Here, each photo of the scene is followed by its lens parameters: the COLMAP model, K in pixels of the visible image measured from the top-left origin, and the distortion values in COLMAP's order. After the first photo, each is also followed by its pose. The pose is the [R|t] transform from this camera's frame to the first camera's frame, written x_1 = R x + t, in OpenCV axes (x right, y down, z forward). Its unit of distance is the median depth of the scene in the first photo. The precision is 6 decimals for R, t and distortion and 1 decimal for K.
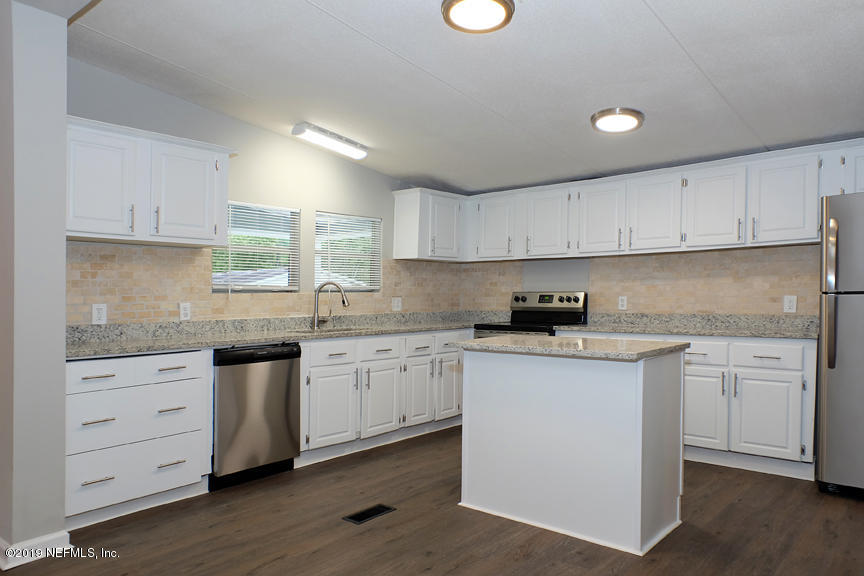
lens RADIAL K [[601.1, 0, 456.2], [0, 601.1, 296.5], [0, 0, 1]] dist [0.000437, 0.010281]
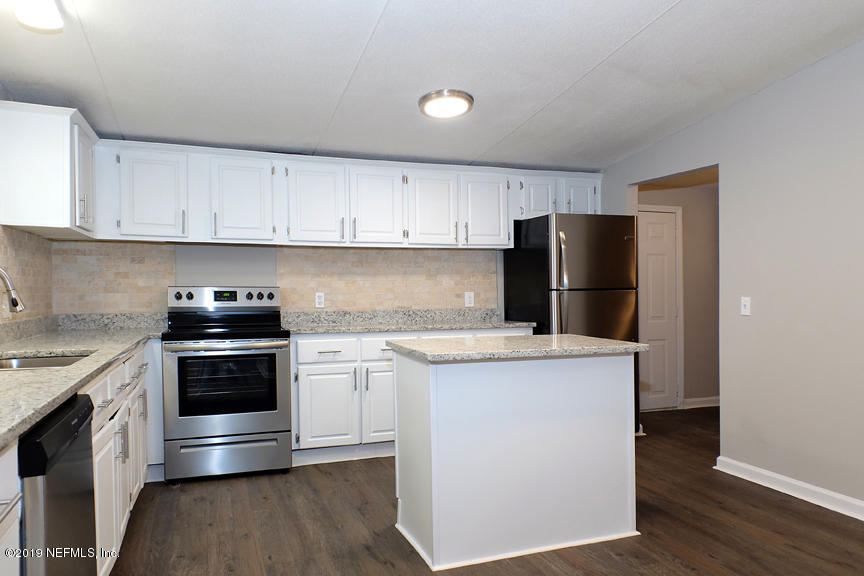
lens RADIAL K [[601.1, 0, 441.3], [0, 601.1, 291.3], [0, 0, 1]] dist [0.000437, 0.010281]
pose [[0.497772, 0.004056, 0.867298, -0.457140], [0.000308, 0.999988, -0.004853, 0.002515], [-0.867308, 0.002682, 0.497765, 0.444479]]
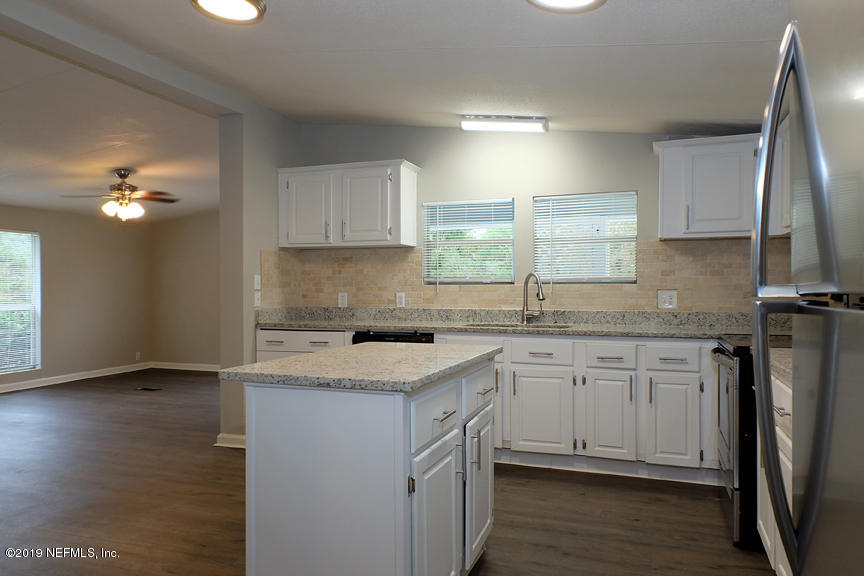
lens RADIAL K [[601.1, 0, 435.9], [0, 601.1, 287.3], [0, 0, 1]] dist [0.000437, 0.010281]
pose [[0.331335, 0.012119, -0.943435, 0.603058], [-0.001392, 0.999923, 0.012356, -0.013577], [0.943512, -0.002781, 0.331327, 0.565746]]
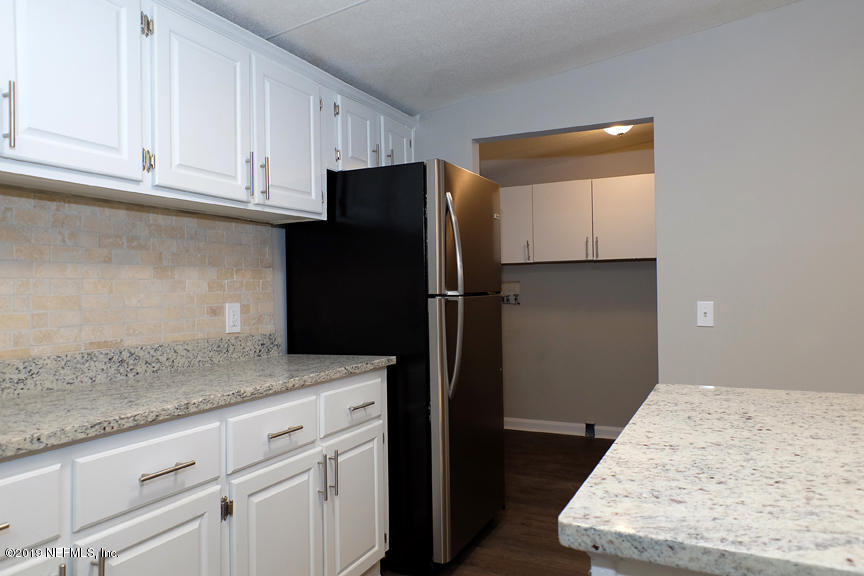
lens RADIAL K [[601.1, 0, 441.7], [0, 601.1, 272.8], [0, 0, 1]] dist [0.000437, 0.010281]
pose [[-0.230598, 0.043344, 0.972083, -0.056198], [0.019806, 0.999010, -0.039846, -0.003602], [-0.972847, 0.010064, -0.231228, 0.890314]]
